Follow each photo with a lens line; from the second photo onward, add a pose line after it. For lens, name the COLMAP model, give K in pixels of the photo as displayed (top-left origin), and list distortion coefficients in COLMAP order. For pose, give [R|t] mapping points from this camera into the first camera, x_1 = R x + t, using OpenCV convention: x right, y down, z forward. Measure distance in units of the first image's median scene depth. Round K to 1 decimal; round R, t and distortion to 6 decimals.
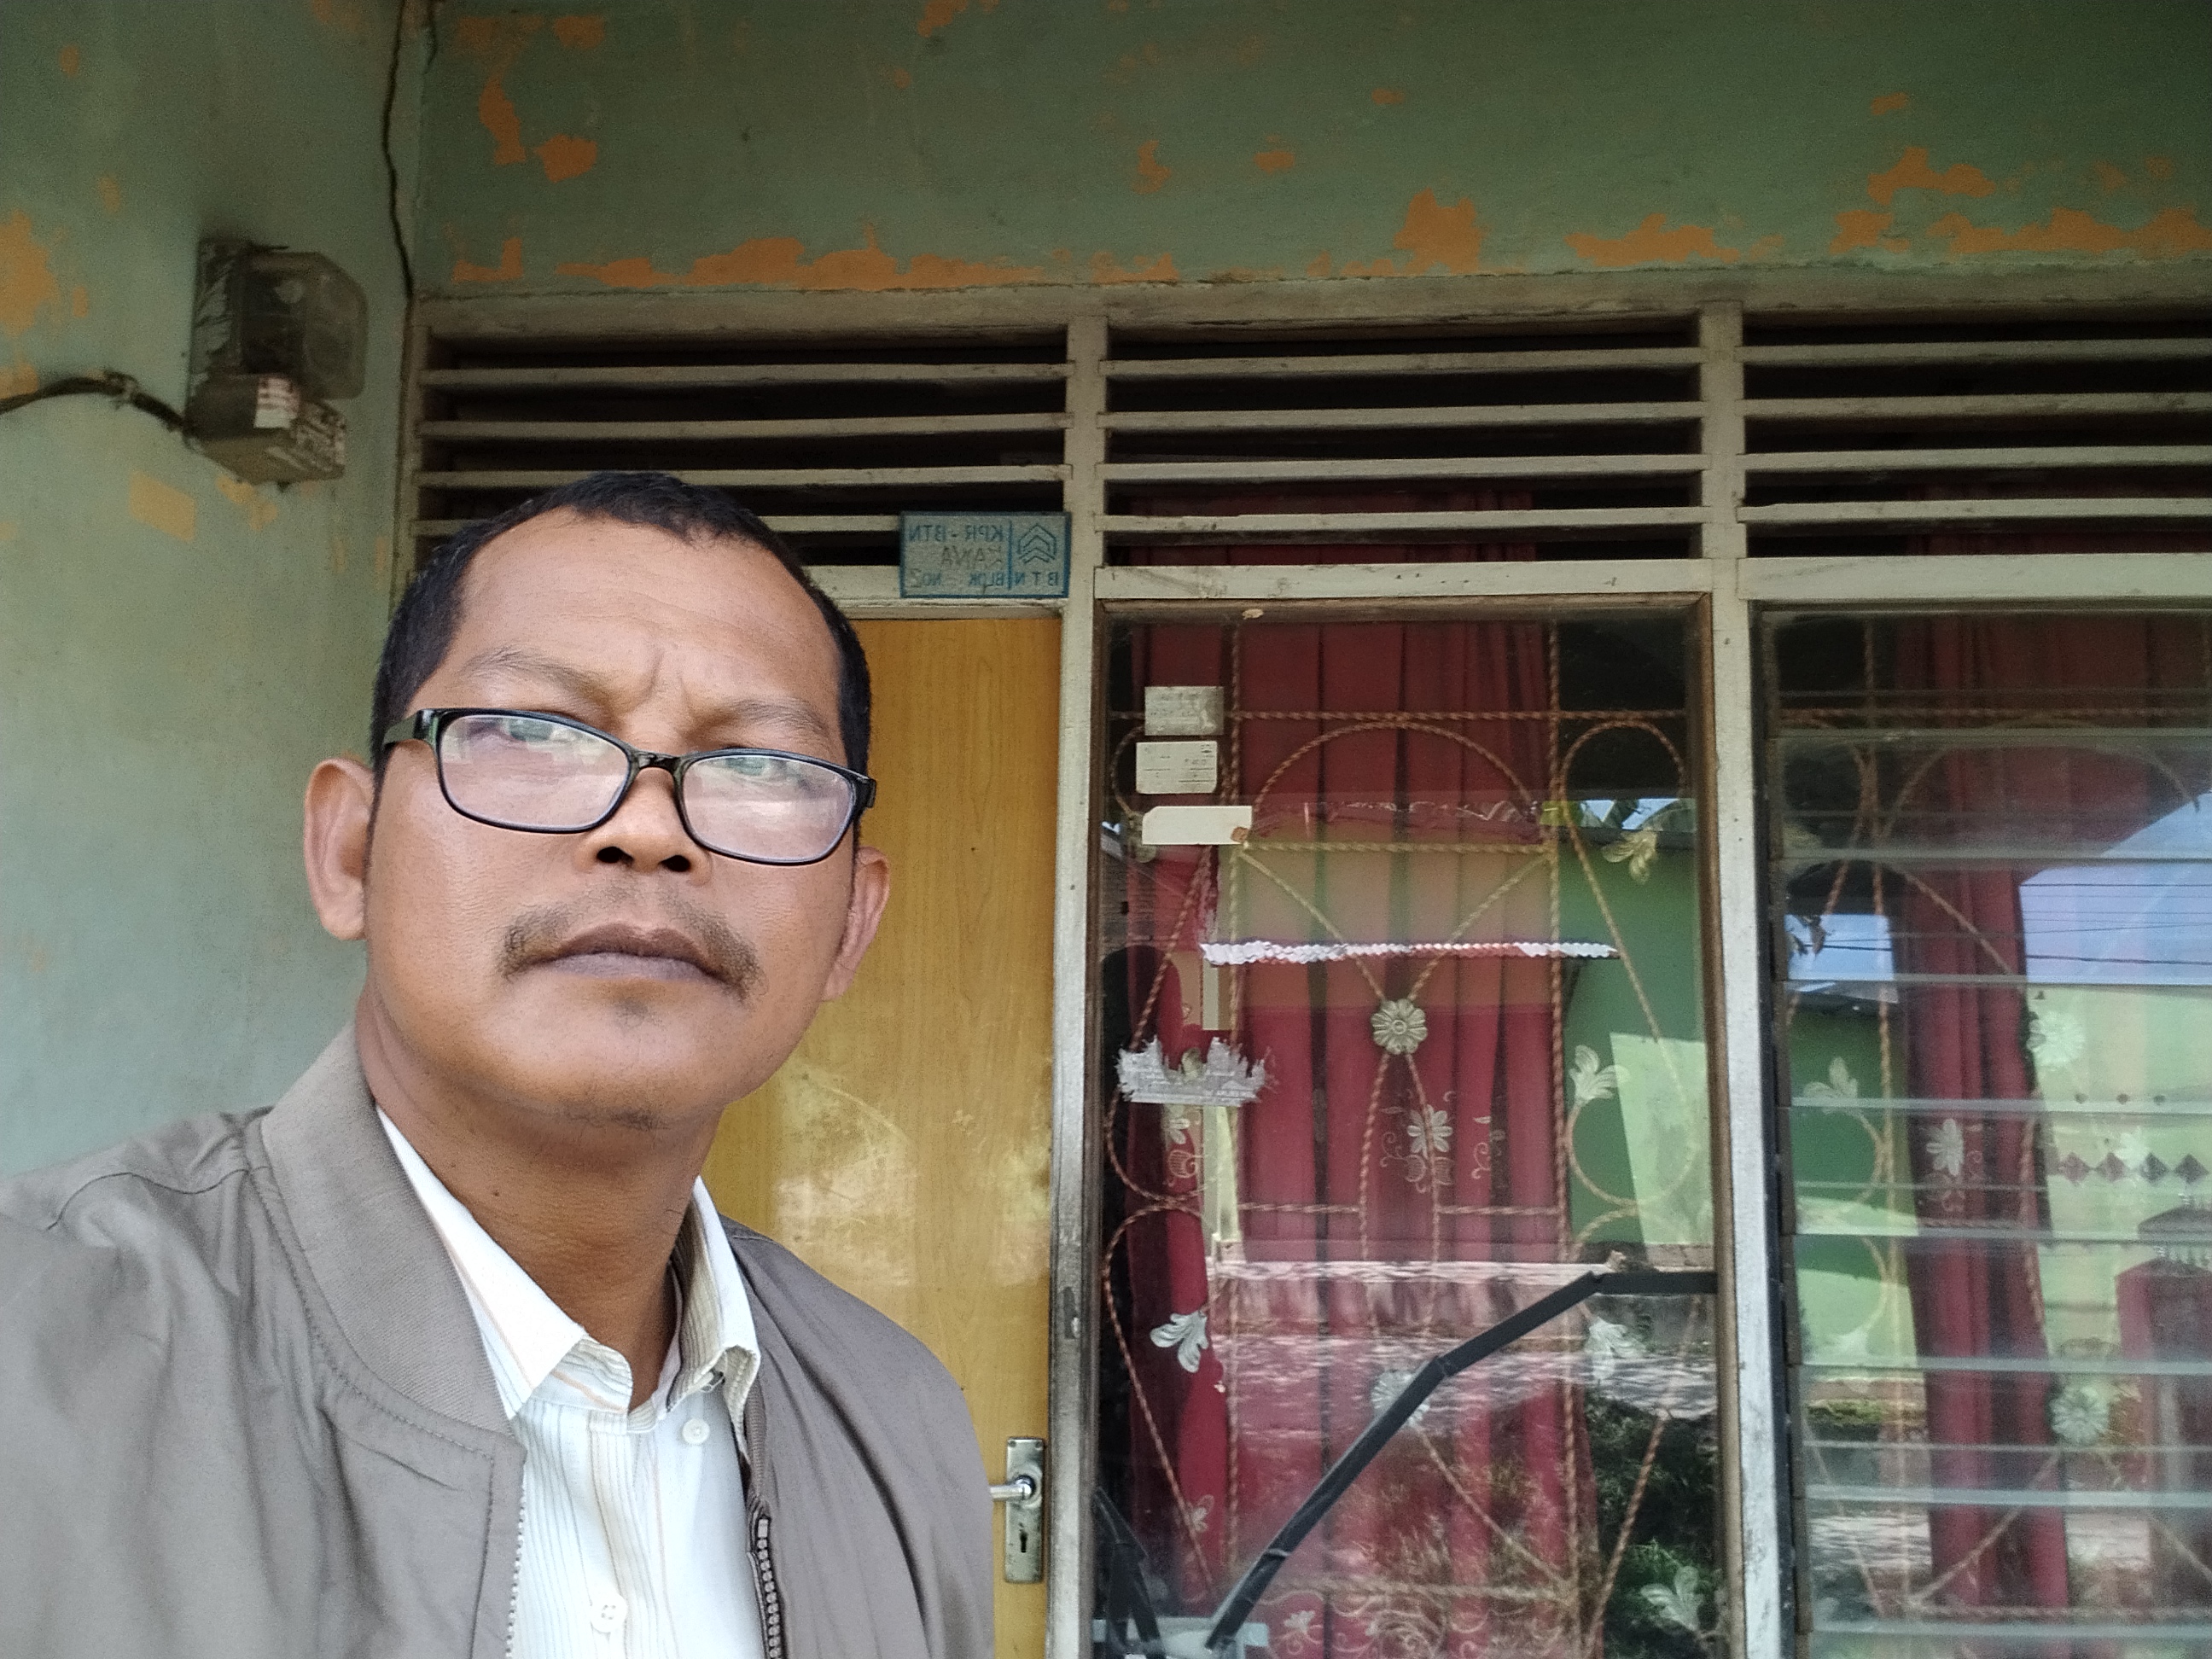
lens RADIAL K [[1697.2, 0, 1101.7], [0, 1697.2, 824.4], [0, 0, 1]] dist [0.070482, -0.113688]
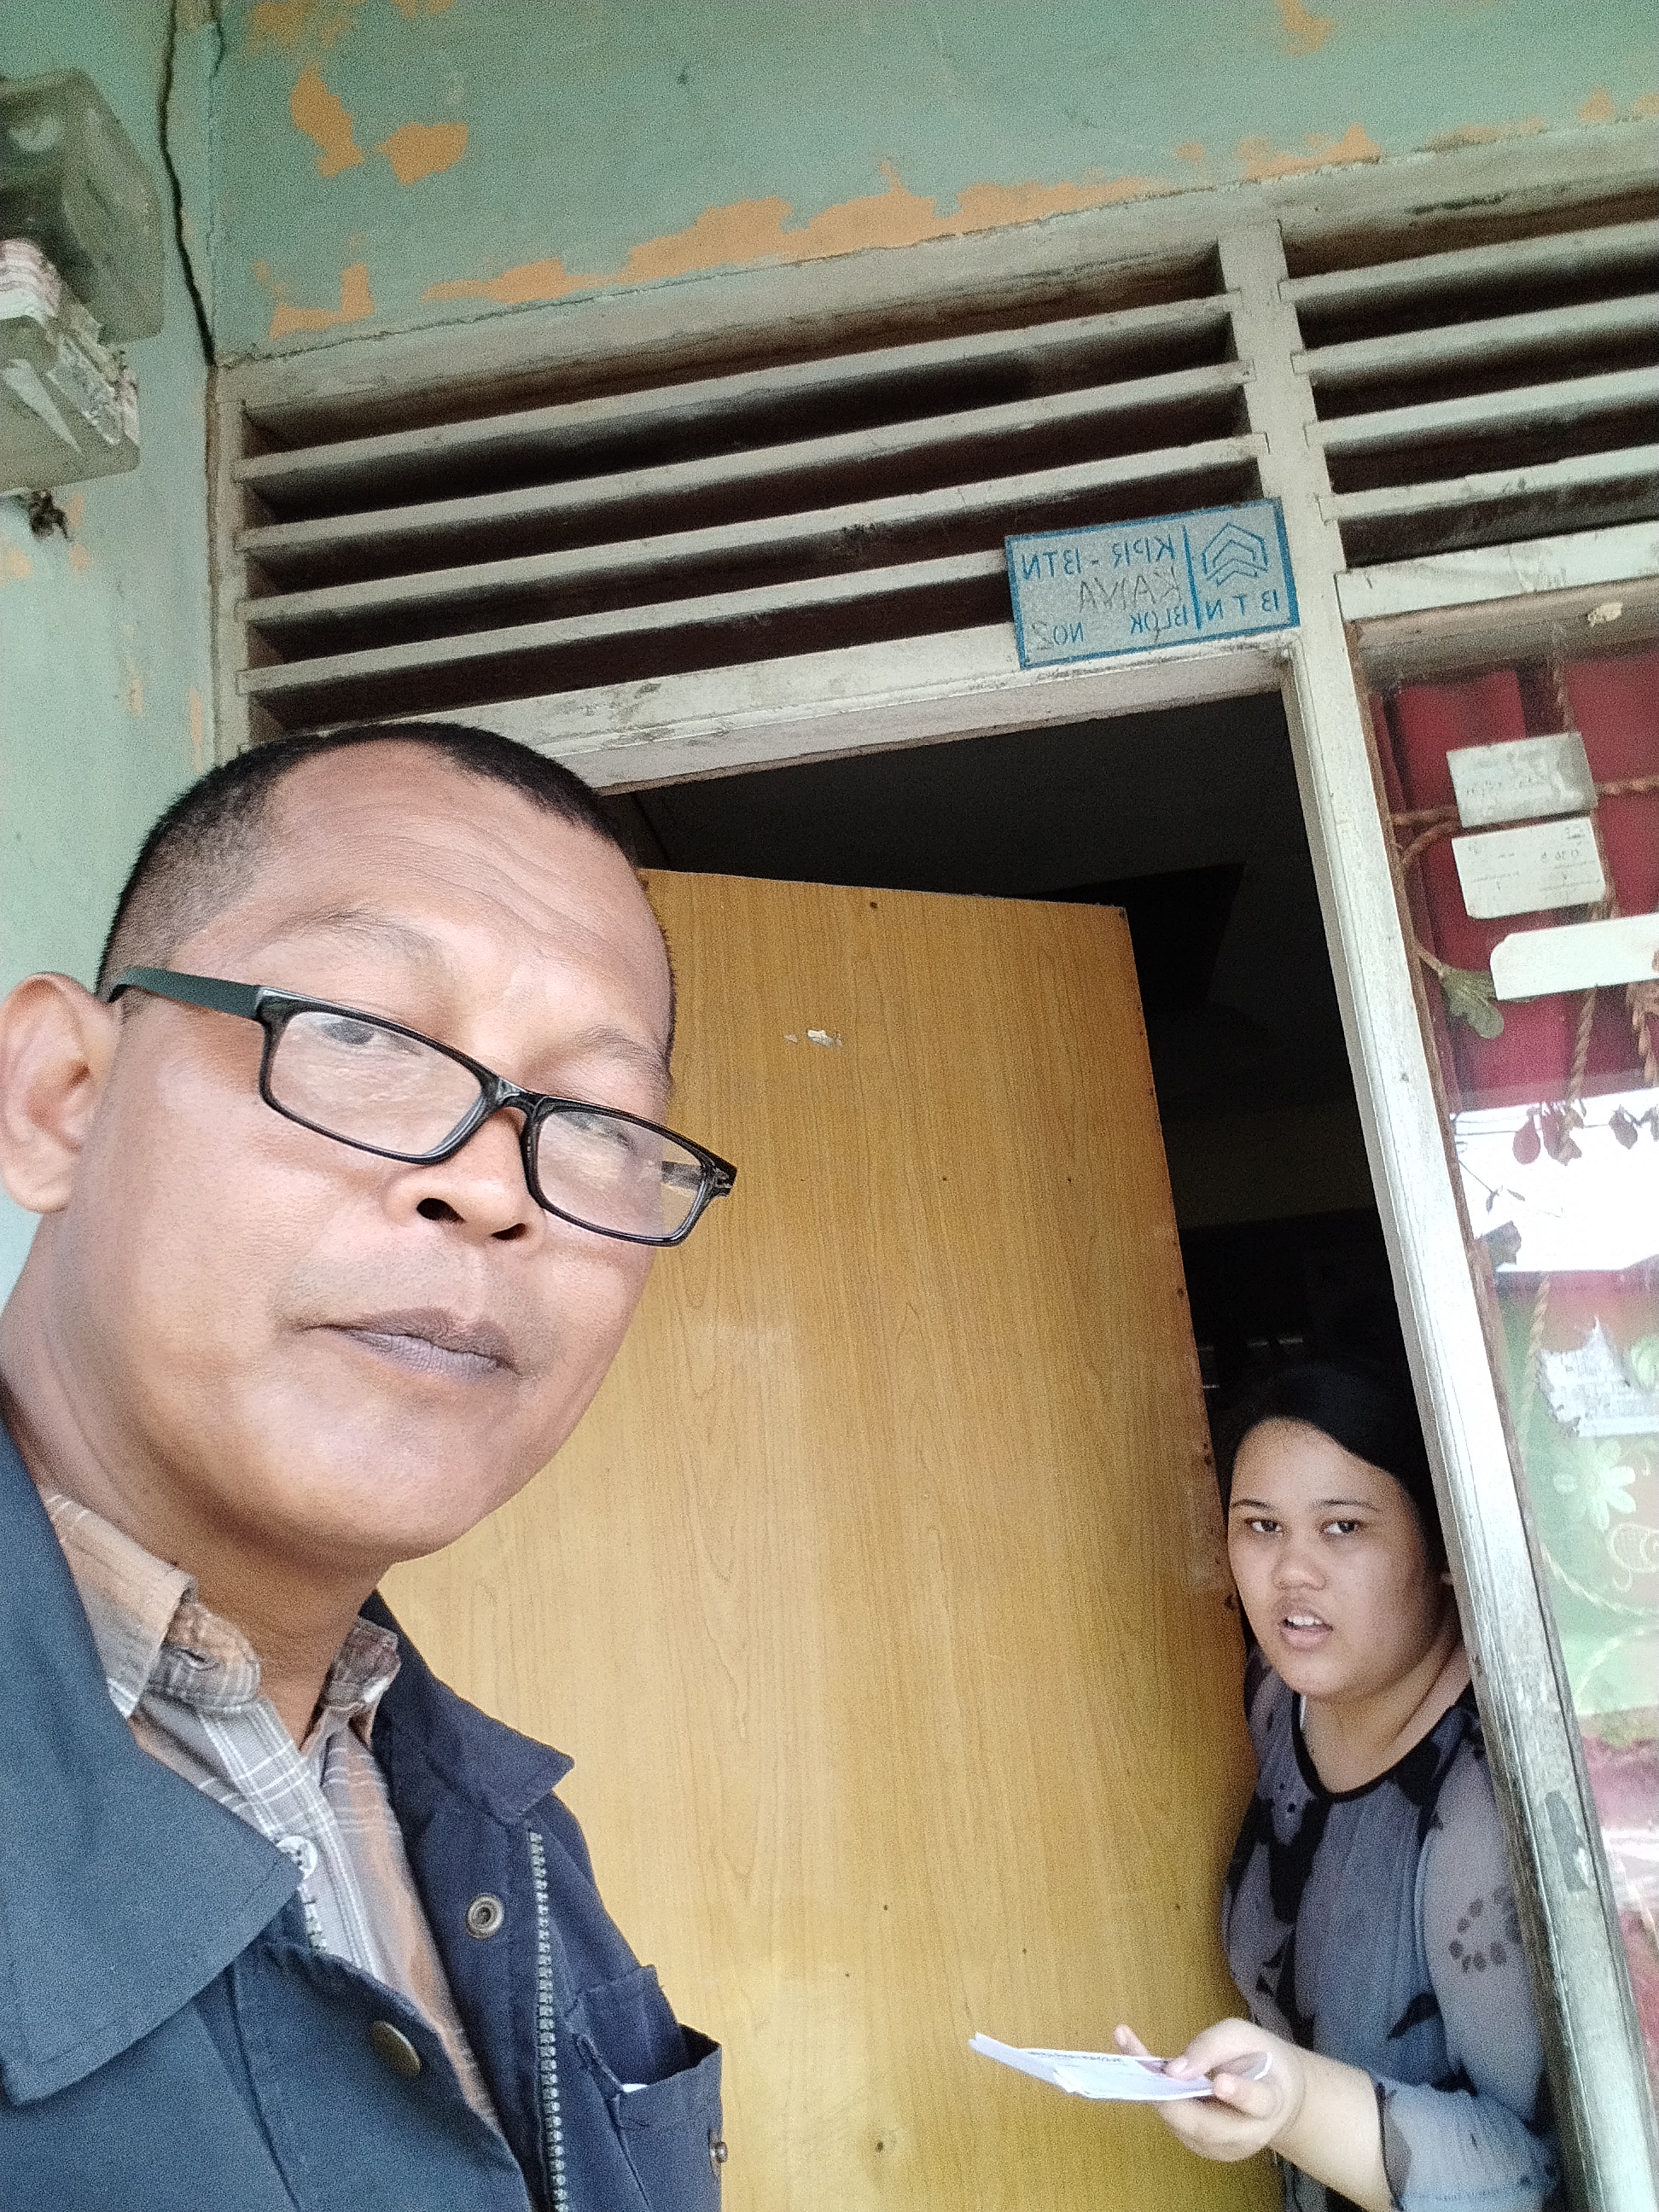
lens RADIAL K [[1697.2, 0, 810.9], [0, 1697.2, 1104.8], [0, 0, 1]] dist [0.070482, -0.113688]
pose [[0.992521, -0.120336, -0.020513, -0.201483], [0.116401, 0.983580, -0.137918, 0.100274], [0.036773, 0.134499, 0.990231, 0.404138]]
